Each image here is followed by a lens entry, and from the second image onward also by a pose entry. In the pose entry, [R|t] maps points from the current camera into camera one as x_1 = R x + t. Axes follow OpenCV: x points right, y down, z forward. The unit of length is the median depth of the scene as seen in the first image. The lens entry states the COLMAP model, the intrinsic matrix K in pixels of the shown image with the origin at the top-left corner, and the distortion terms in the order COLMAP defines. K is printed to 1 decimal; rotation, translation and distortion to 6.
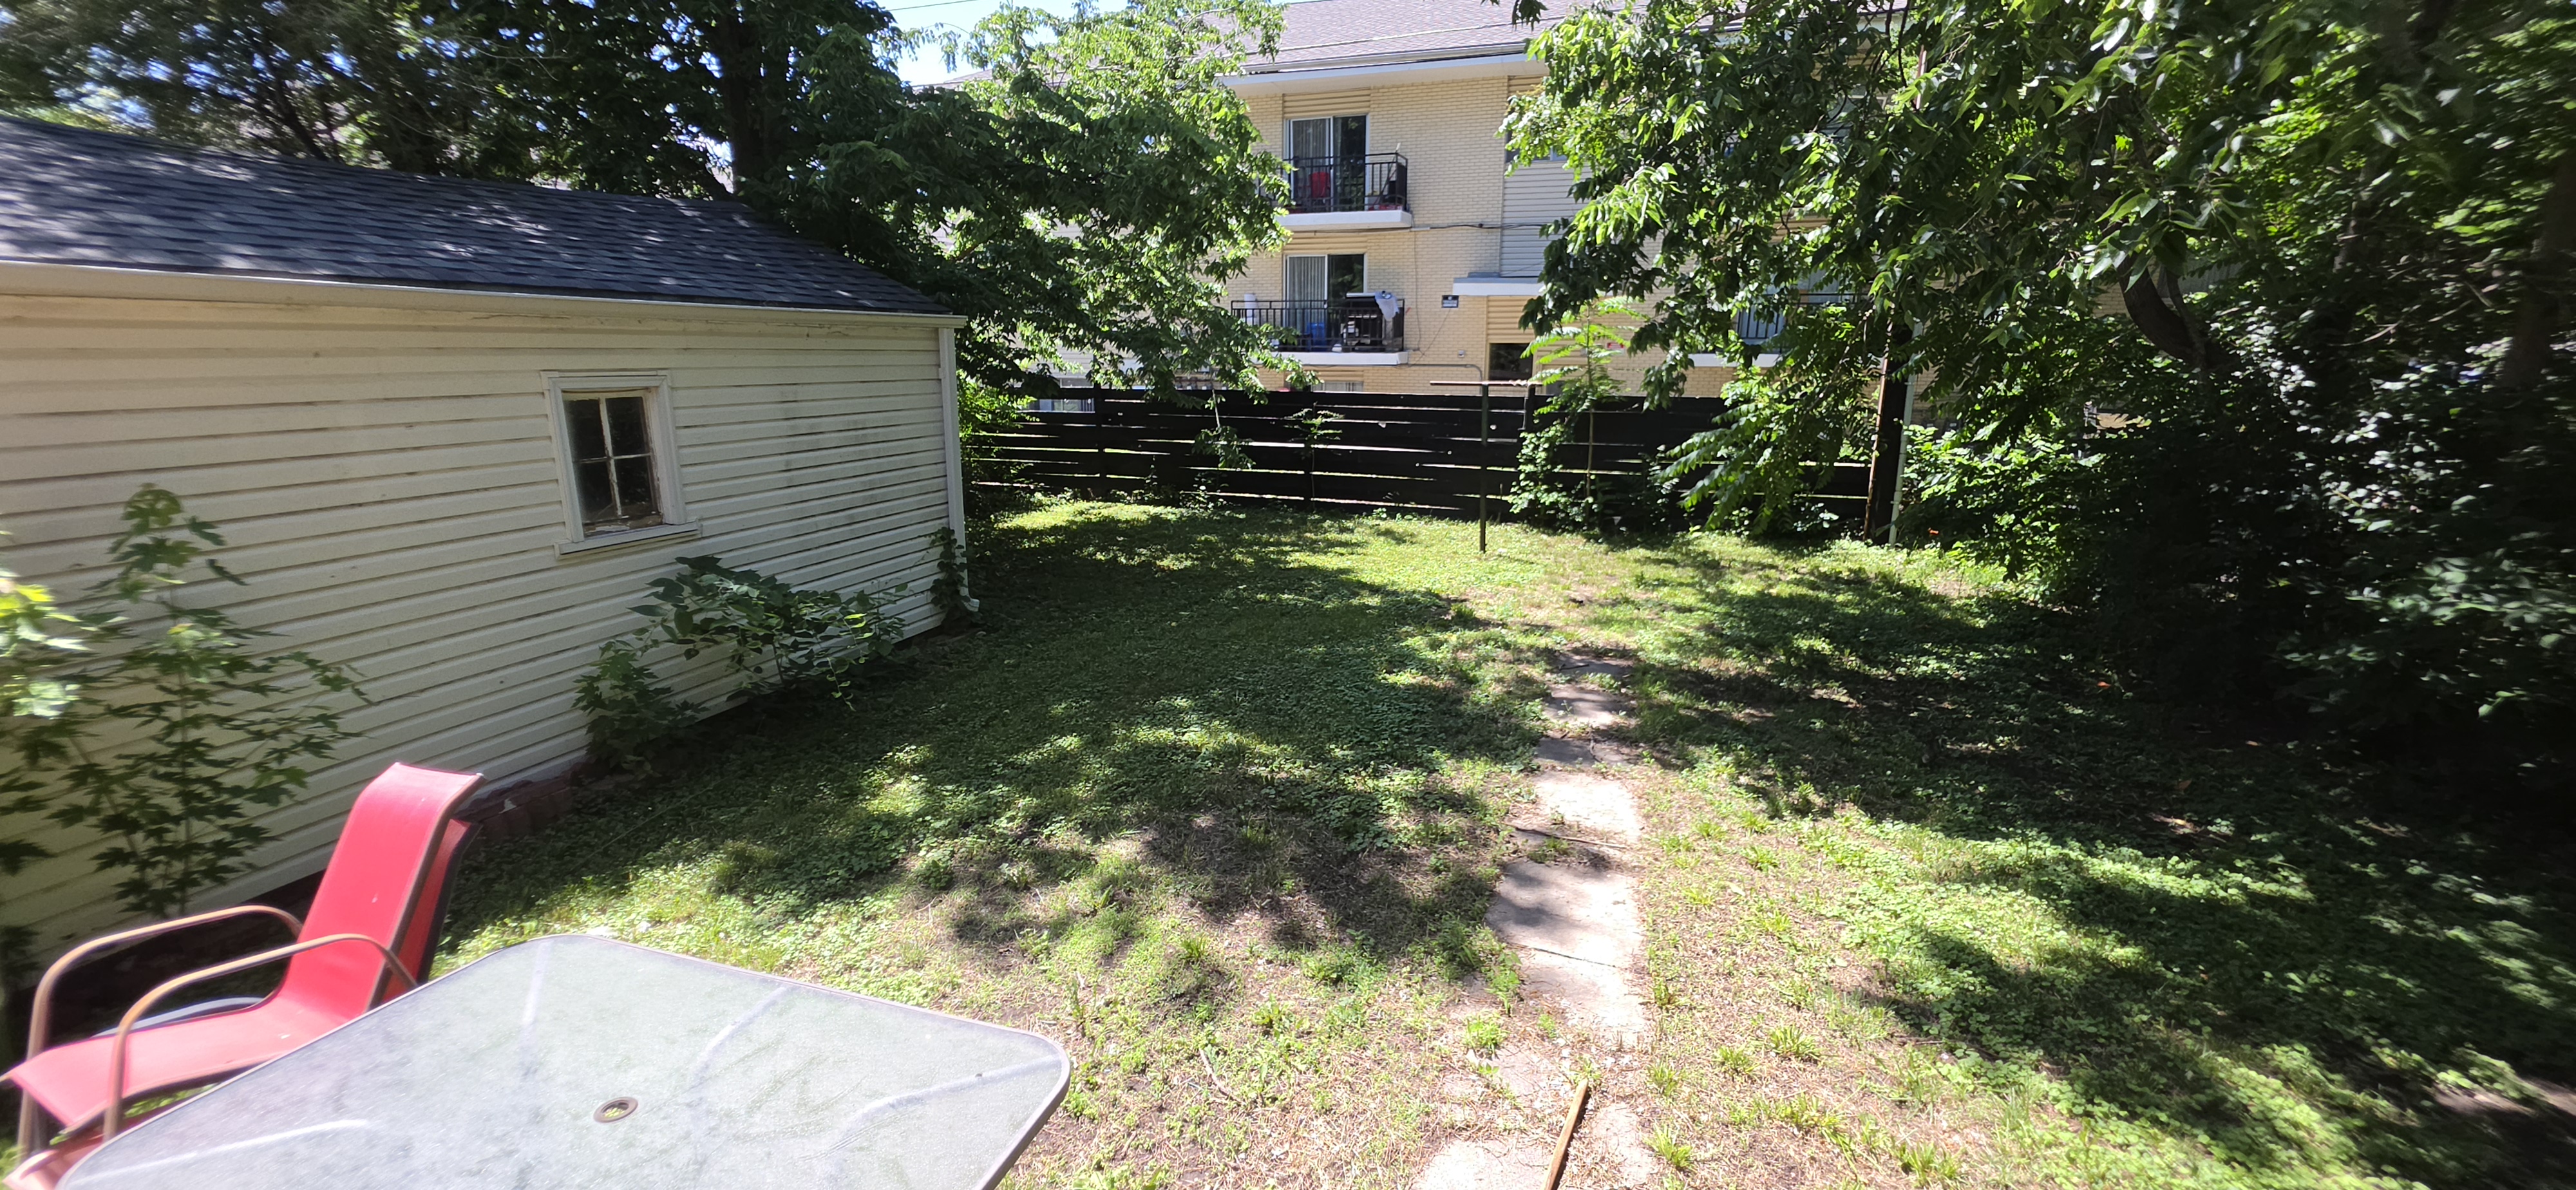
lens RADIAL K [[1038.1, 0, 1257.5], [0, 1038.1, 578.8], [0, 0, 1]] dist [0.003448, -0.000077]
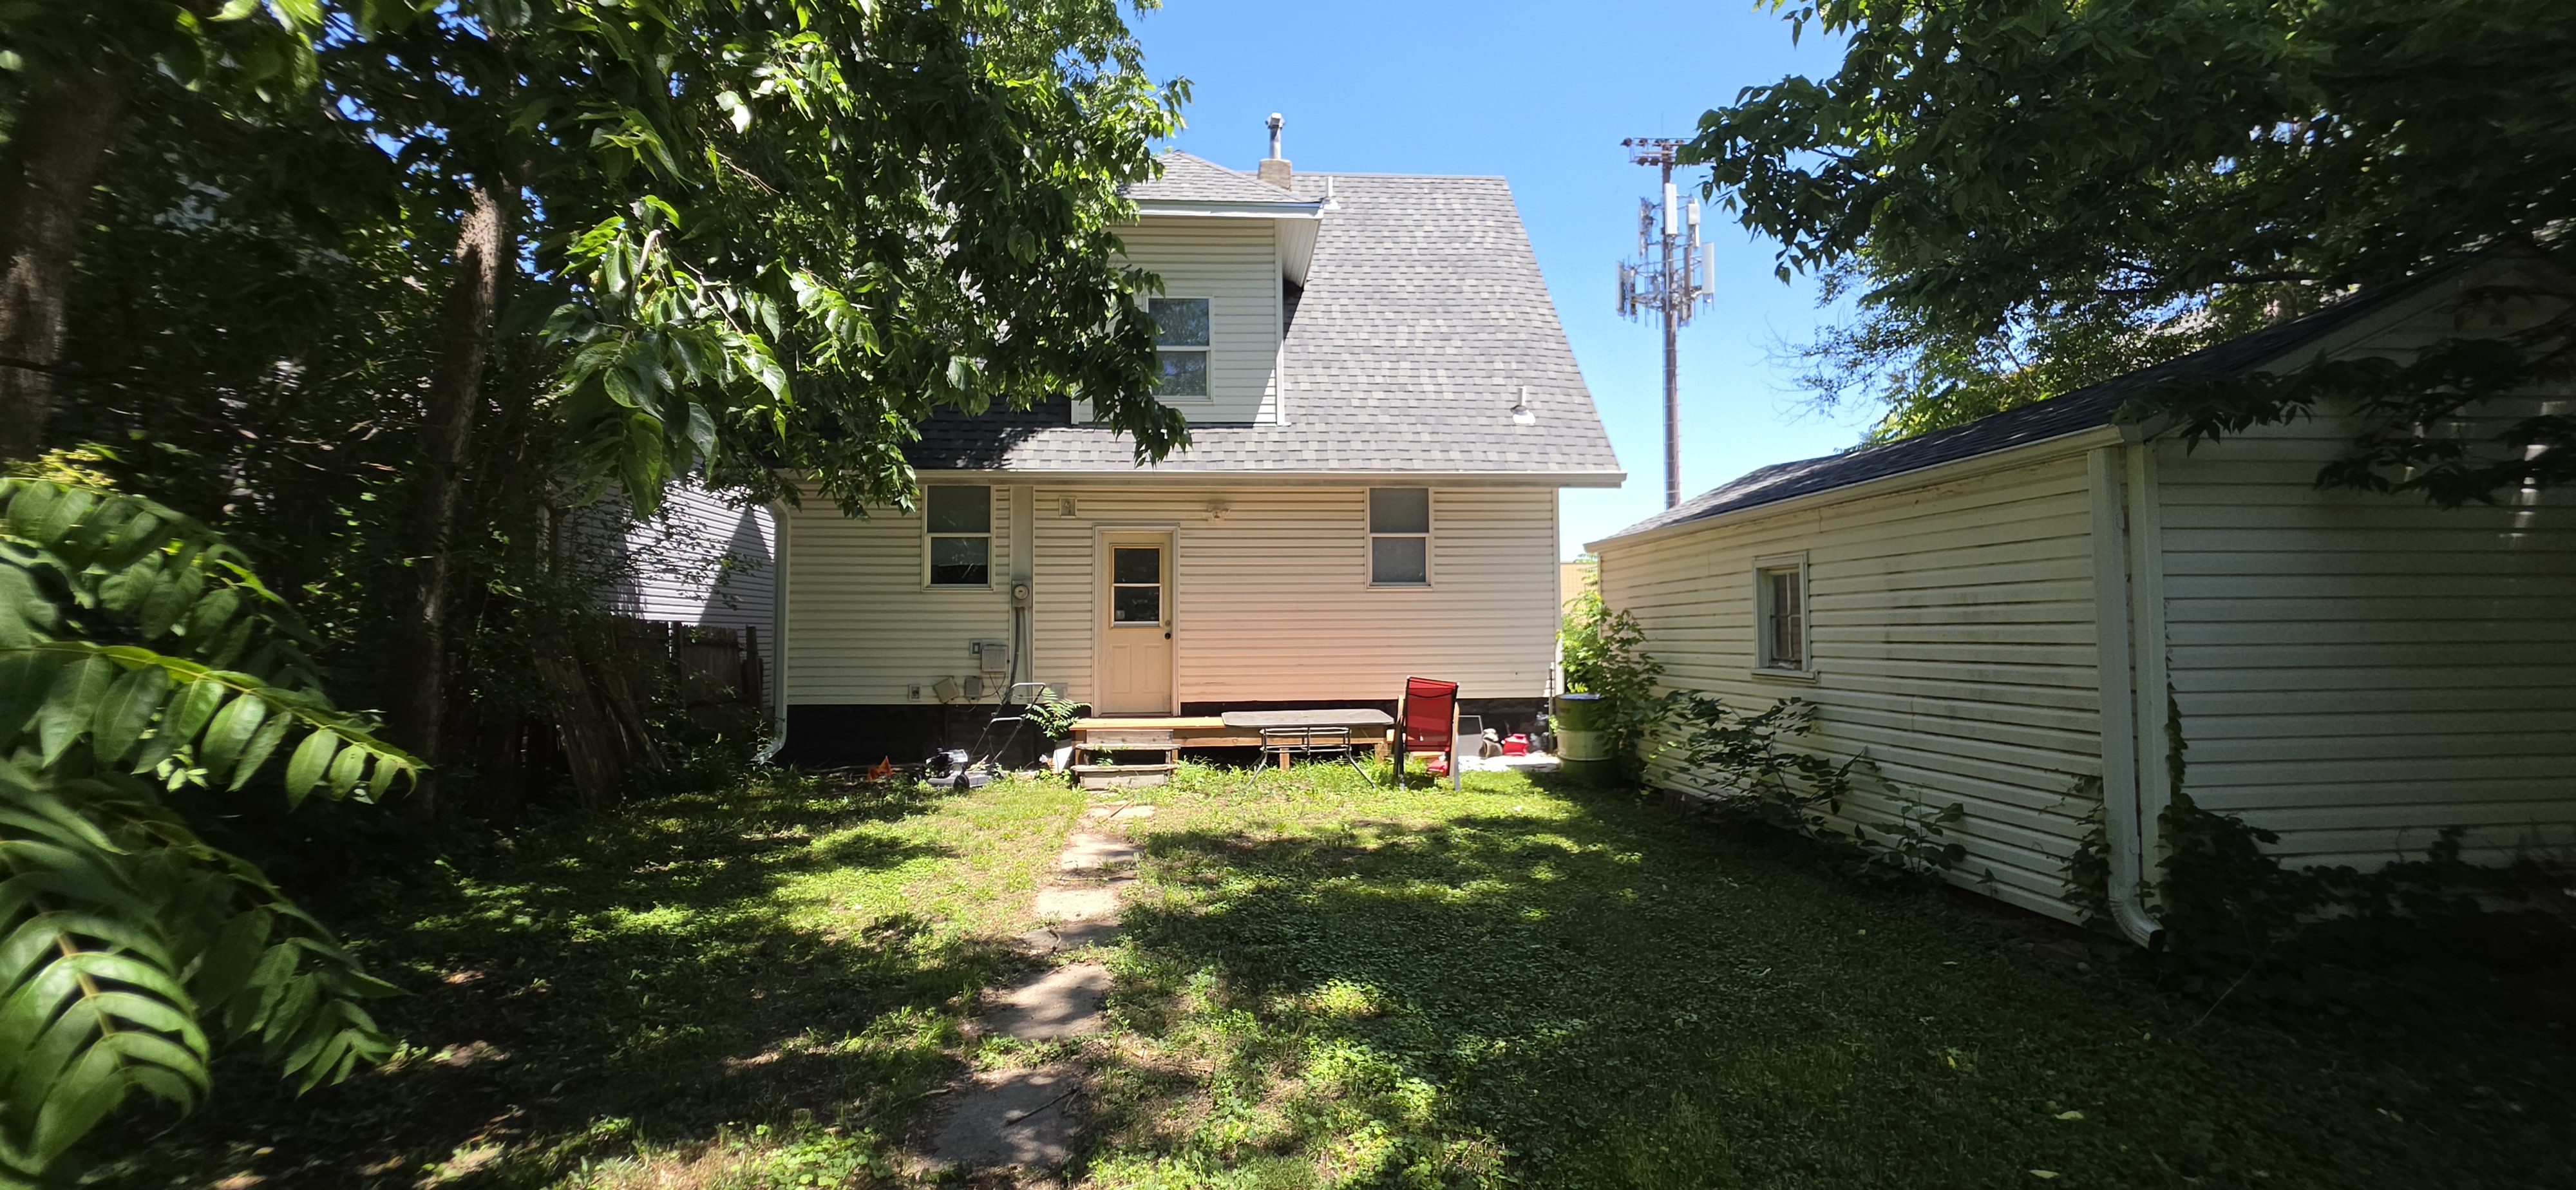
lens RADIAL K [[1038.1, 0, 1282.4], [0, 1038.1, 594.1], [0, 0, 1]] dist [0.003448, -0.000077]
pose [[-0.909226, -0.015227, -0.416024, 0.769060], [-0.086422, 0.984464, 0.152843, -0.406938], [0.407233, 0.174922, -0.896417, 2.668475]]
